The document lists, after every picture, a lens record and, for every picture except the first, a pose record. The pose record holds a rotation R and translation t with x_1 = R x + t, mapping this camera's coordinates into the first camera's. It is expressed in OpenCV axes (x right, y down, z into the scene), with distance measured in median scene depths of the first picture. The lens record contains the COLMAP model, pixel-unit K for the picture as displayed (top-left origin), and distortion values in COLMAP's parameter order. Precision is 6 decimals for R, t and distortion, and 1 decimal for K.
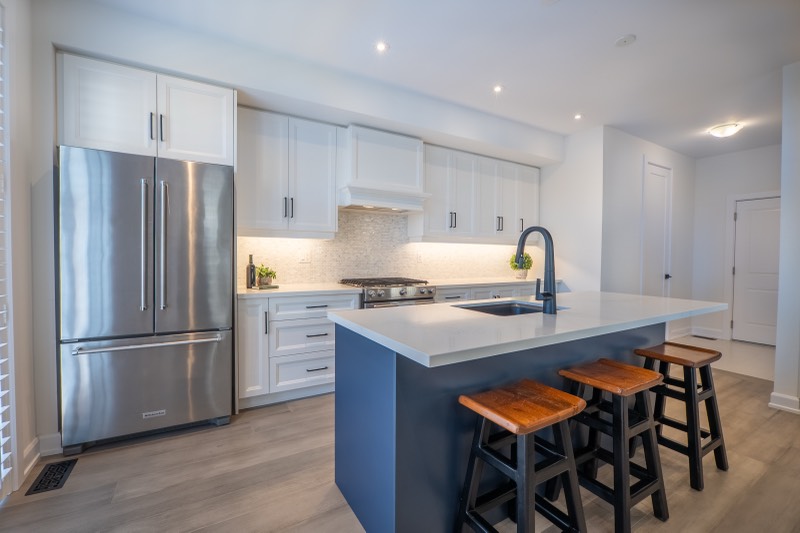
lens RADIAL K [[345.7, 0, 396.3], [0, 345.7, 263.6], [0, 0, 1]] dist [-0.024040, 0.006625]
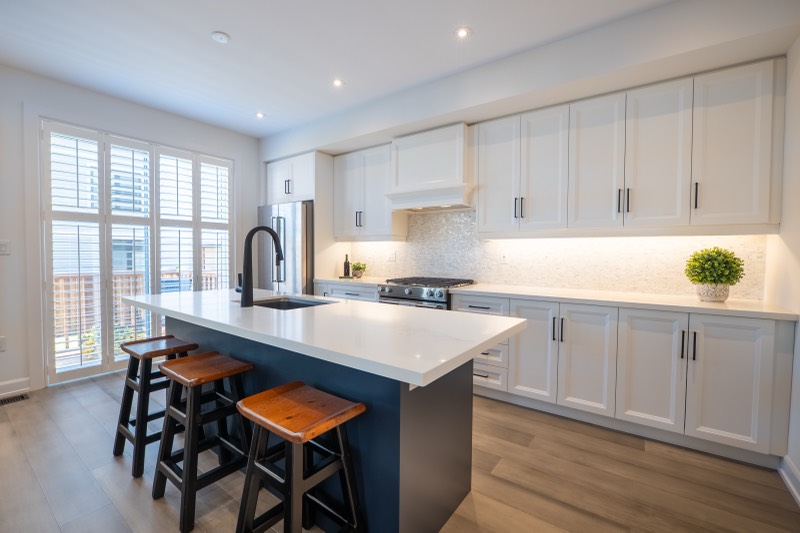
lens RADIAL K [[345.7, 0, 396.3], [0, 345.7, 263.6], [0, 0, 1]] dist [-0.024040, 0.006625]
pose [[0.398752, 0.020572, -0.916828, 0.996080], [-0.025010, 0.999620, 0.011552, -0.009314], [0.916718, 0.018324, 0.399115, 0.610298]]
